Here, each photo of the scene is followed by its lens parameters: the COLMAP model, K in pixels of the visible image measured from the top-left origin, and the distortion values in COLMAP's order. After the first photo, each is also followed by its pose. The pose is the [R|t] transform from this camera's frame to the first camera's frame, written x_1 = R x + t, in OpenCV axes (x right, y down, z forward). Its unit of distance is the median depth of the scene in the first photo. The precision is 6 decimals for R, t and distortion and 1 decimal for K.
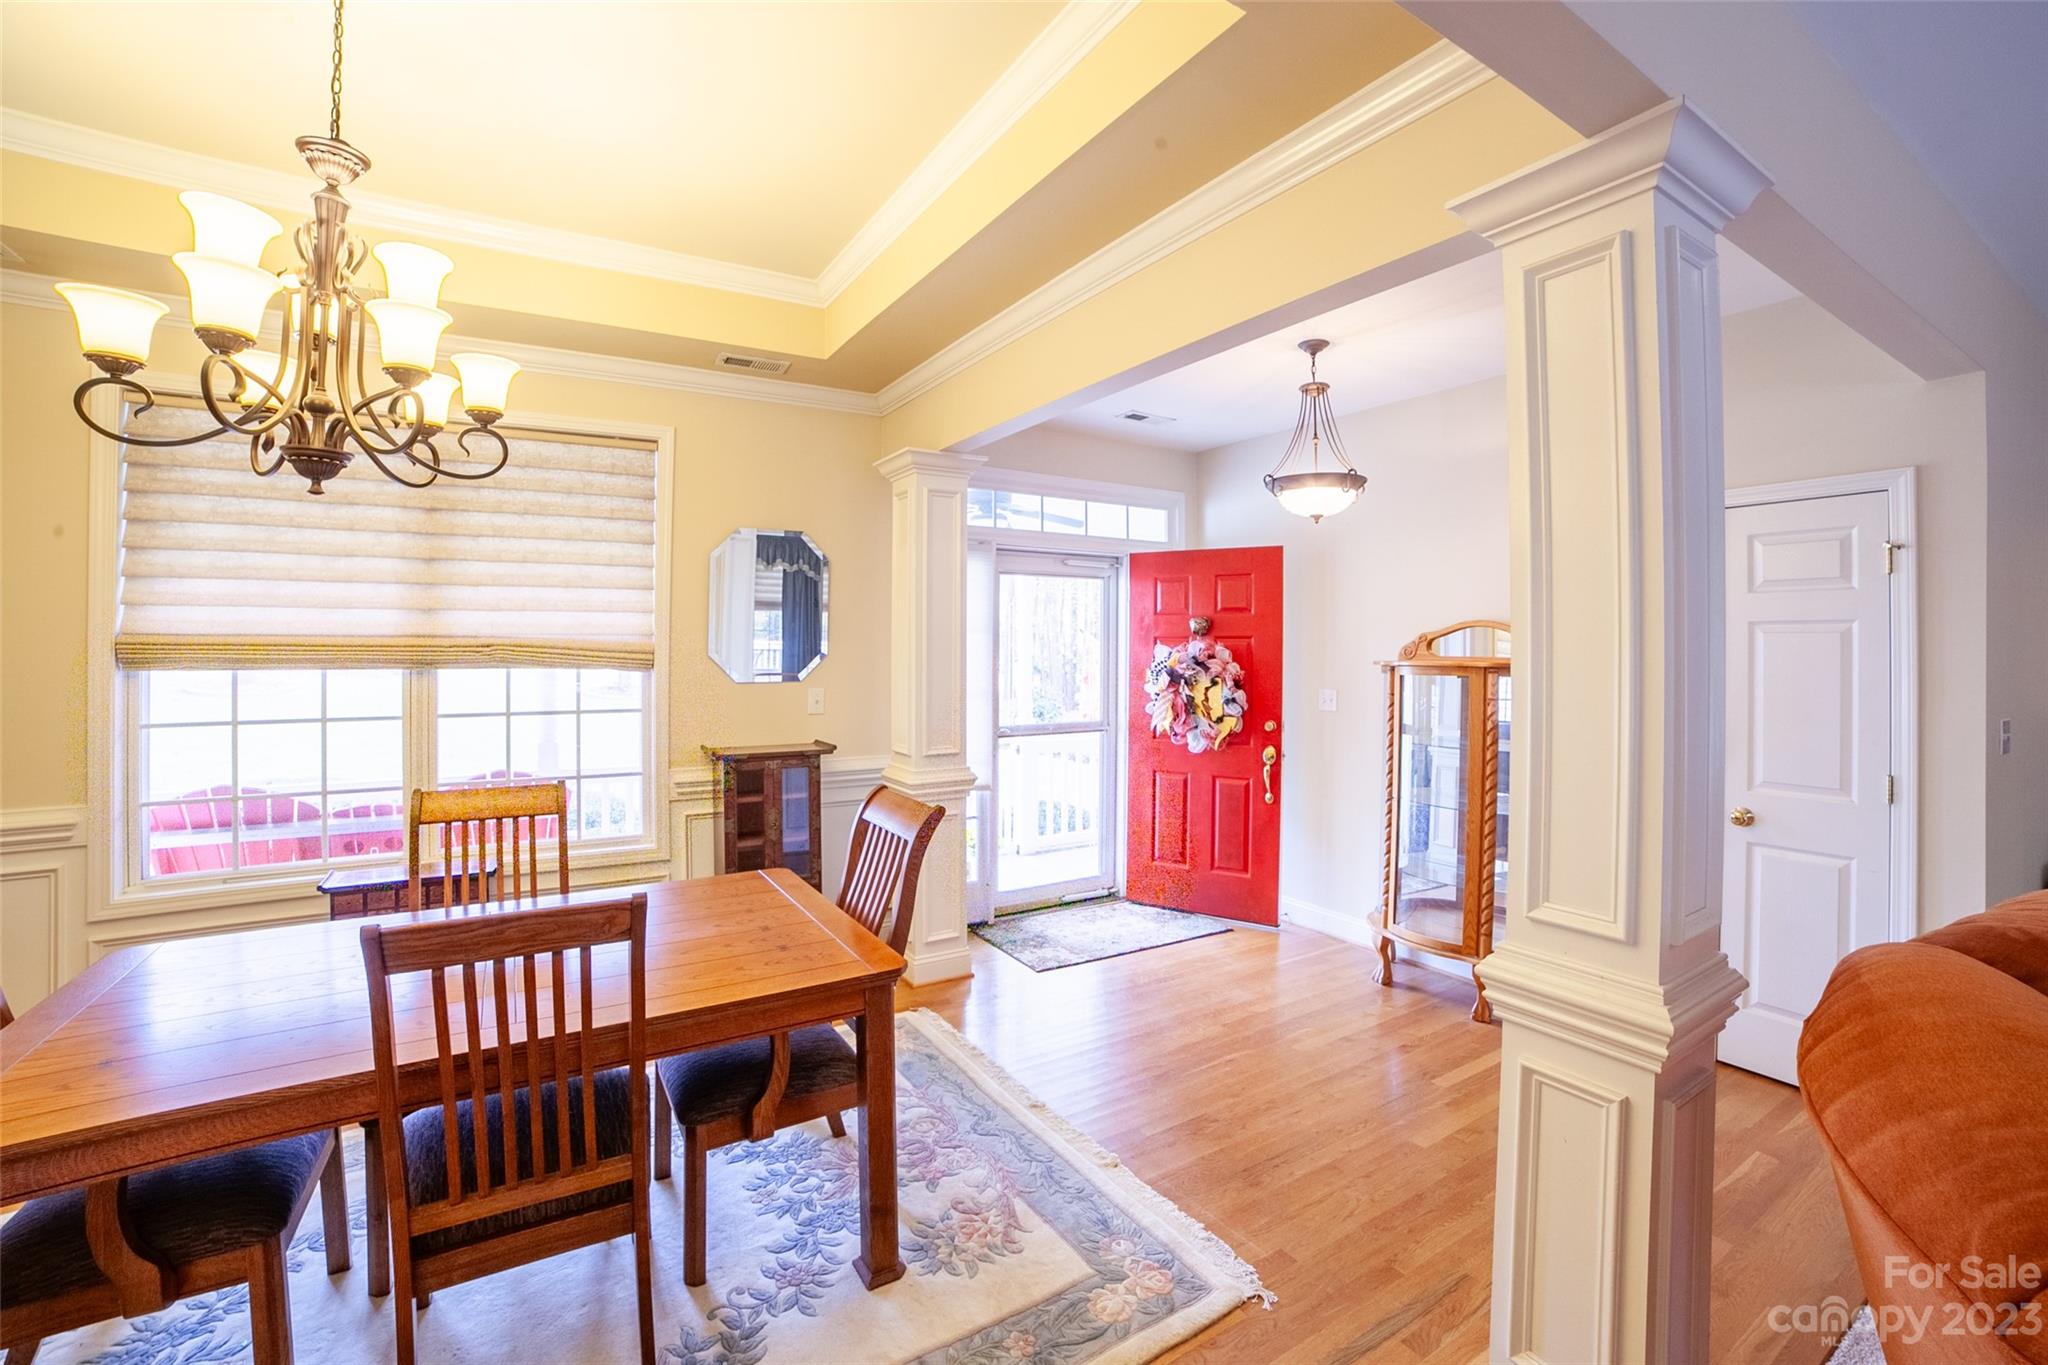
lens RADIAL K [[853.1, 0, 1024.0], [0, 853.1, 682.5], [0, 0, 1]] dist [-0.082751, 0.009593]
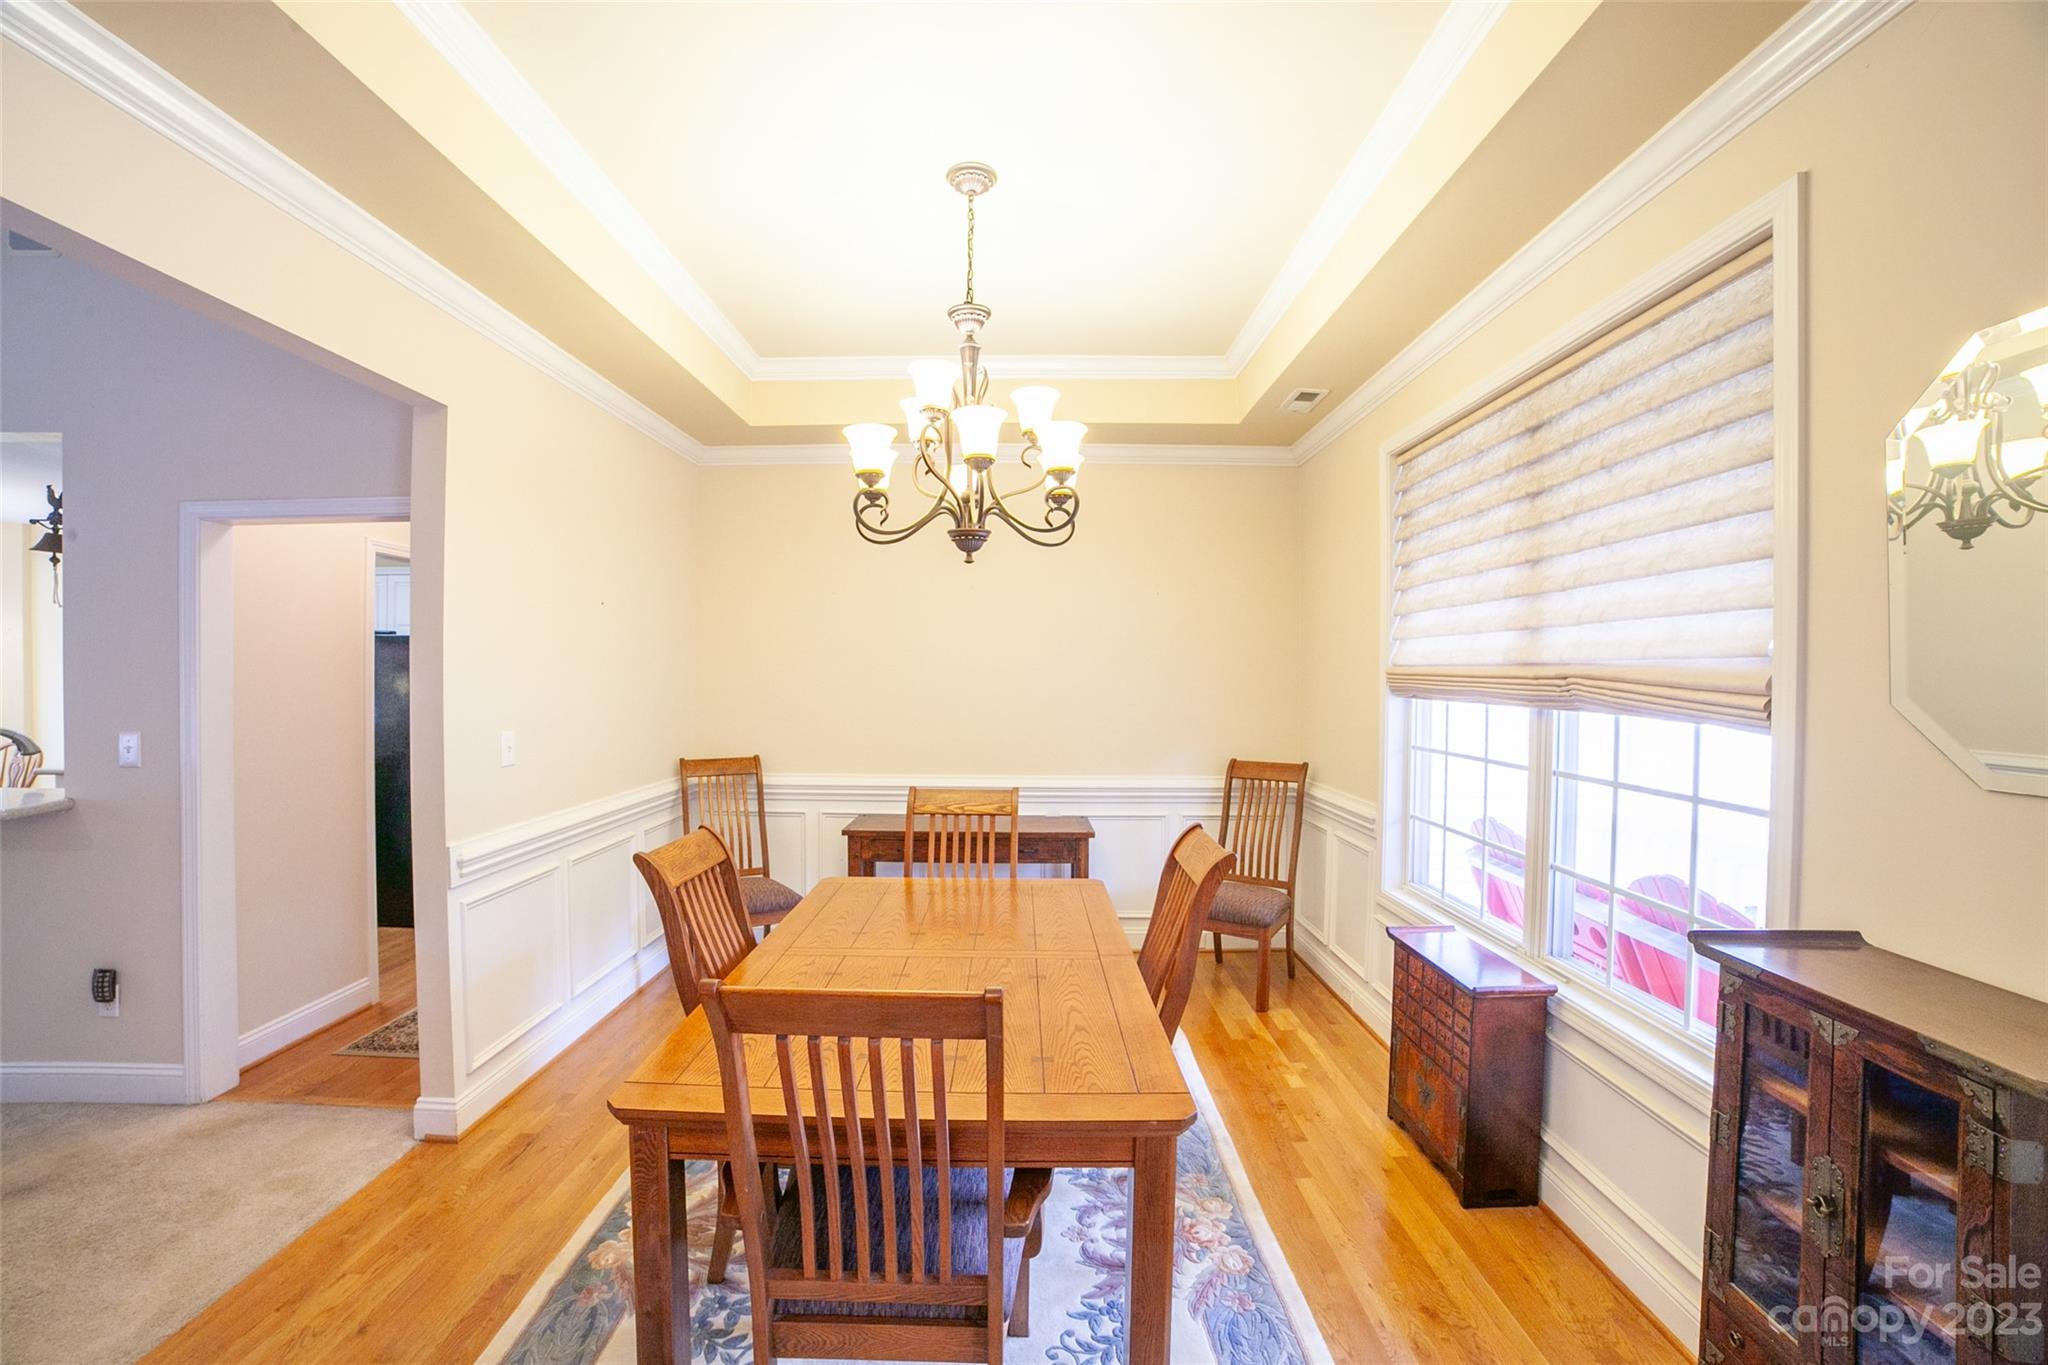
lens RADIAL K [[853.1, 0, 1024.0], [0, 853.1, 682.5], [0, 0, 1]] dist [-0.082751, 0.009593]
pose [[-0.544145, -0.000366, -0.838991, 0.158138], [-0.048718, 0.998326, 0.031162, -0.039305], [0.837575, 0.057831, -0.543252, 0.984212]]
